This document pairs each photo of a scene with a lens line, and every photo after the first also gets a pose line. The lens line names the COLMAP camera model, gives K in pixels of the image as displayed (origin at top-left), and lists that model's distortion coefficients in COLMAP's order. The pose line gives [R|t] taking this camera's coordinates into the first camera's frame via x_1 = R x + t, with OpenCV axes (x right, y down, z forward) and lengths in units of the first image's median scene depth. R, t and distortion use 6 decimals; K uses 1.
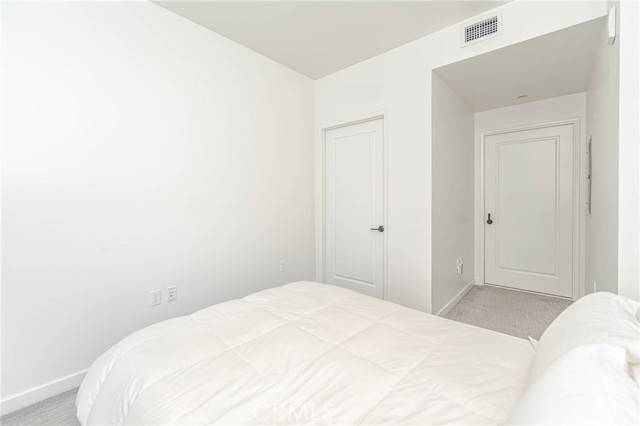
lens RADIAL K [[269.6, 0, 302.0], [0, 269.6, 205.1], [0, 0, 1]] dist [0.000074, -0.000005]
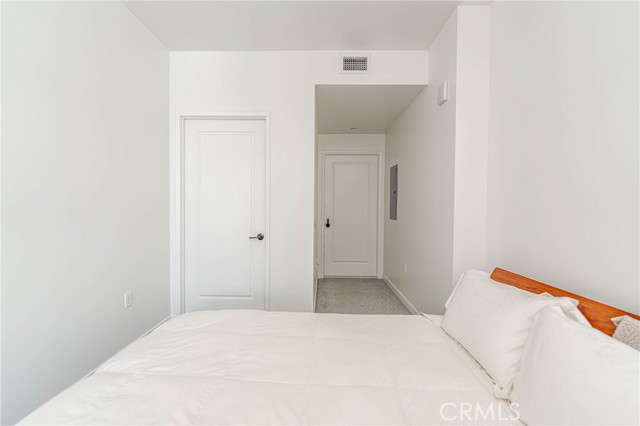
lens RADIAL K [[262.8, 0, 322.2], [0, 262.8, 215.0], [0, 0, 1]] dist [0.000153, -0.000052]
pose [[0.741906, -0.008361, 0.670452, -0.170590], [0.000434, 0.999928, 0.011989, 0.000289], [-0.670504, -0.008604, 0.741856, 0.177594]]
